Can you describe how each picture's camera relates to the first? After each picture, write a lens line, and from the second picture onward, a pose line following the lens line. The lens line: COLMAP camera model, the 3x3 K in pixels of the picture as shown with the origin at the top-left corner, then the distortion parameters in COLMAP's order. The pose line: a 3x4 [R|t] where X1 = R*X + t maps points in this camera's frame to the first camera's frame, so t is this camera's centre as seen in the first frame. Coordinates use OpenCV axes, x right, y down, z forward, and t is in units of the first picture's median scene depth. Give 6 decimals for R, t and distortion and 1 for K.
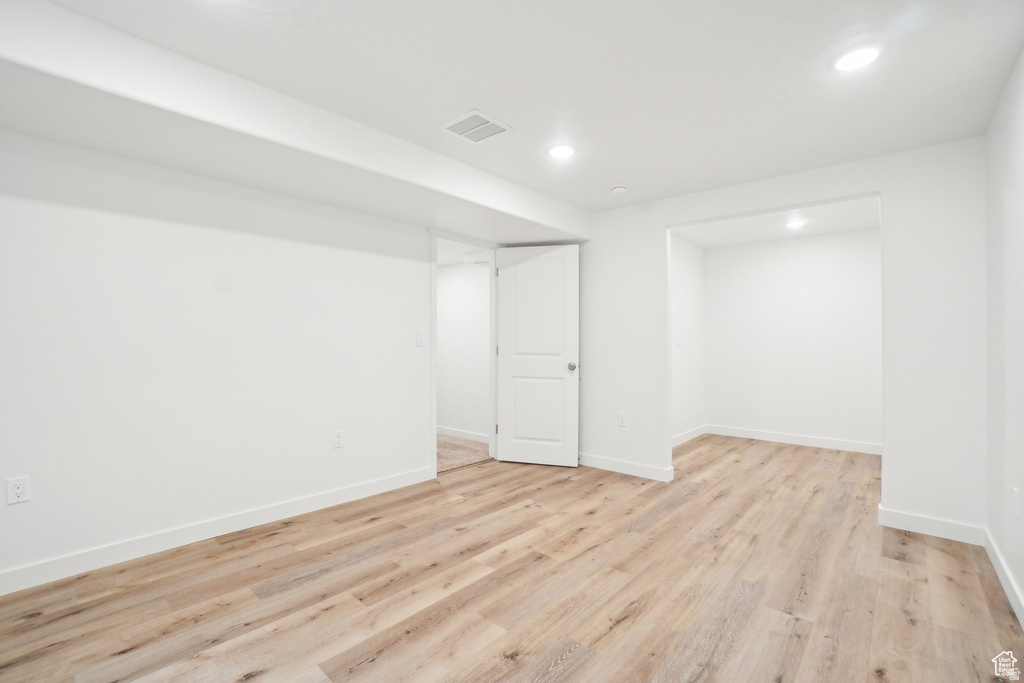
lens RADIAL K [[466.8, 0, 512.7], [0, 466.8, 340.7], [0, 0, 1]] dist [-0.000769, 0.001102]
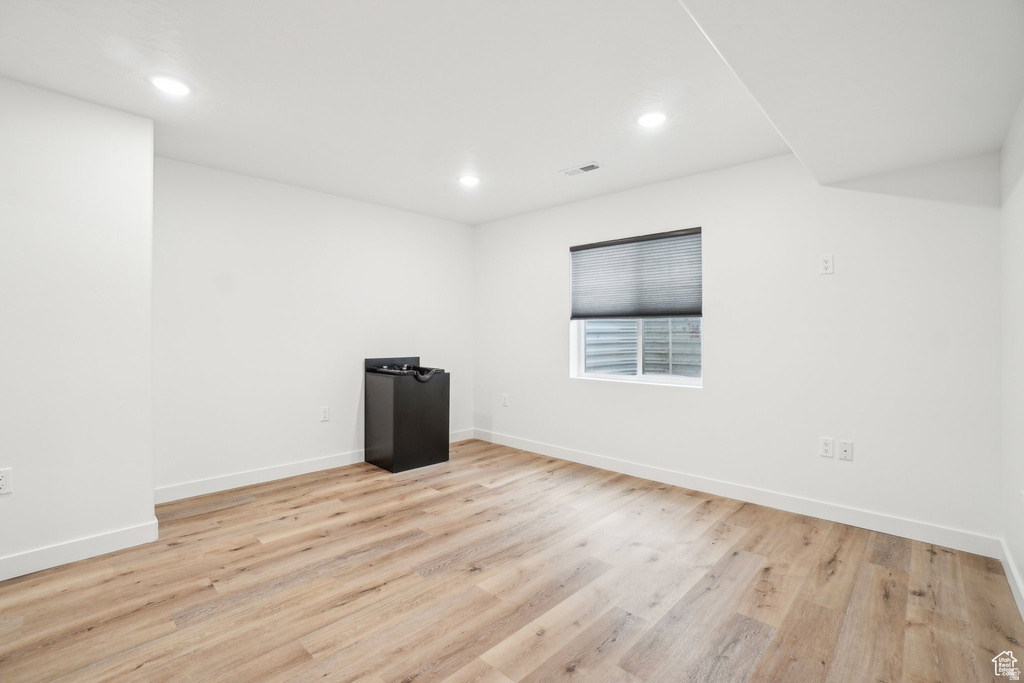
lens RADIAL K [[466.8, 0, 511.0], [0, 466.8, 338.0], [0, 0, 1]] dist [-0.000769, 0.001102]
pose [[-0.999459, -0.006760, 0.032177, -0.120046], [-0.006593, 0.999964, 0.005278, 0.005814], [-0.032212, 0.005063, -0.999468, 1.965257]]
